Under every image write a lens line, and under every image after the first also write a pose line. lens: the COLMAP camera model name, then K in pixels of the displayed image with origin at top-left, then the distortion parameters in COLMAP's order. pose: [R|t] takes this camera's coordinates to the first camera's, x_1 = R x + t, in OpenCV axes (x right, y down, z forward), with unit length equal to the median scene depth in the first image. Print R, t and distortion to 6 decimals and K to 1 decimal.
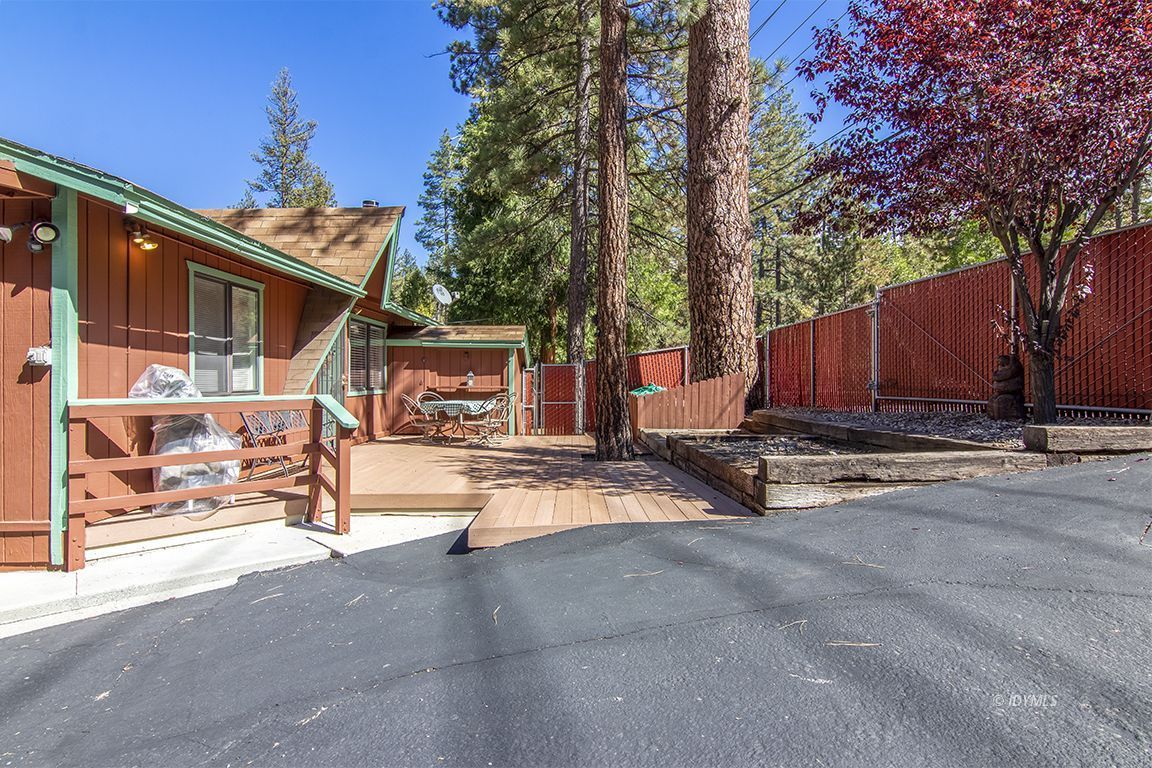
lens RADIAL K [[582.7, 0, 566.1], [0, 582.7, 380.6], [0, 0, 1]] dist [0.002820, -0.000341]
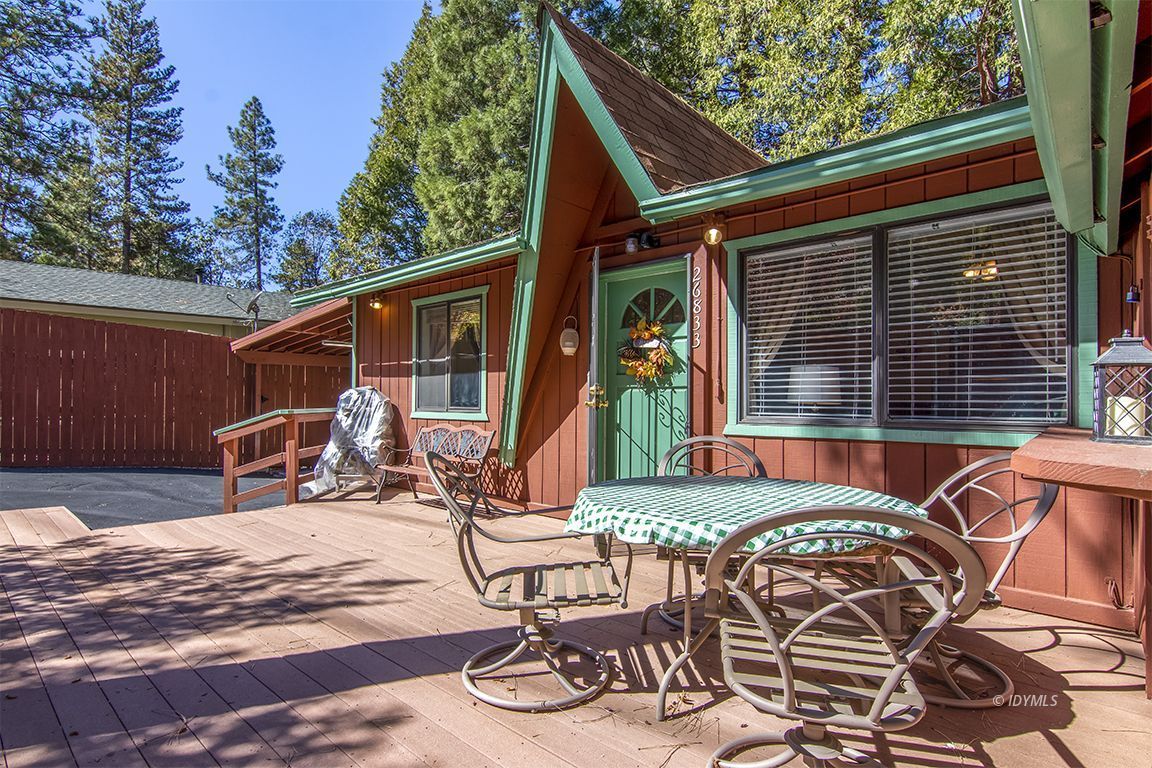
lens RADIAL K [[582.7, 0, 579.8], [0, 582.7, 393.3], [0, 0, 1]] dist [0.002820, -0.000341]
pose [[-0.663849, -0.002970, -0.747860, 0.024875], [0.004188, 0.999962, -0.007688, -0.000343], [0.747855, -0.008235, -0.663812, 1.467249]]
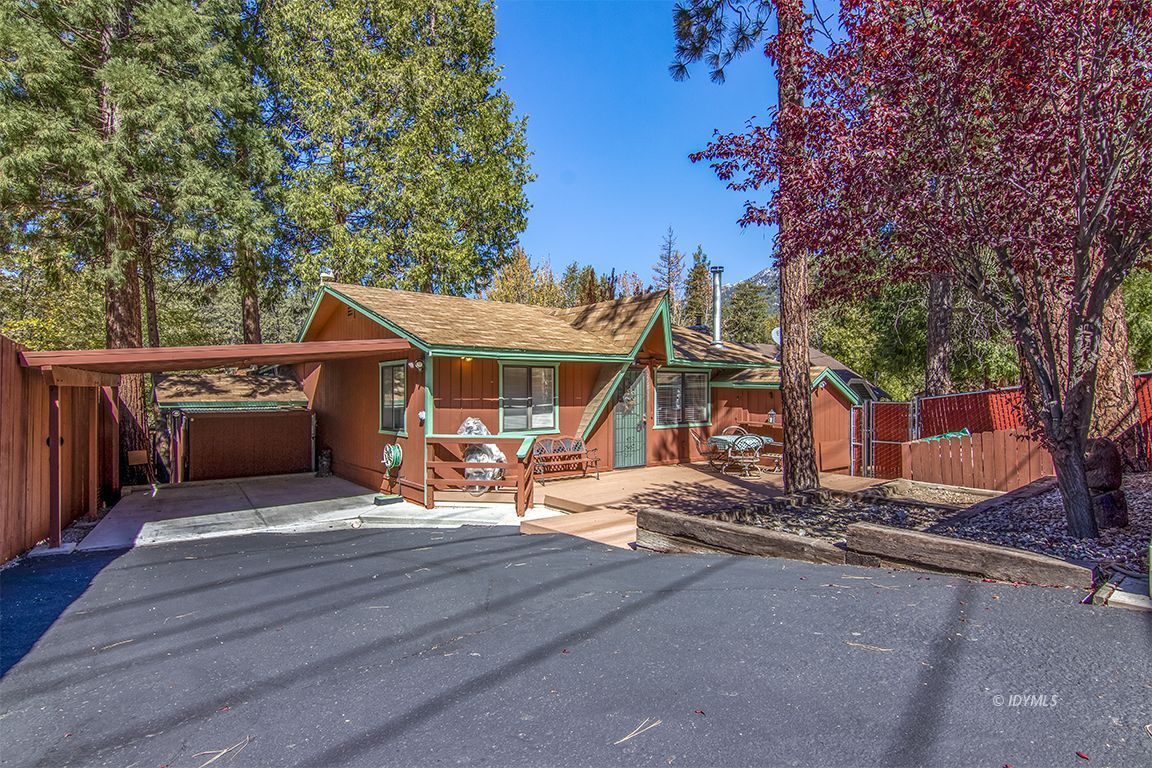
lens RADIAL K [[582.7, 0, 575.4], [0, 582.7, 392.6], [0, 0, 1]] dist [0.002820, -0.000341]
pose [[0.634486, 0.006690, -0.772905, 0.688838], [-0.004919, 0.999977, 0.004617, -0.077835], [0.772919, 0.000873, 0.634505, -0.006175]]
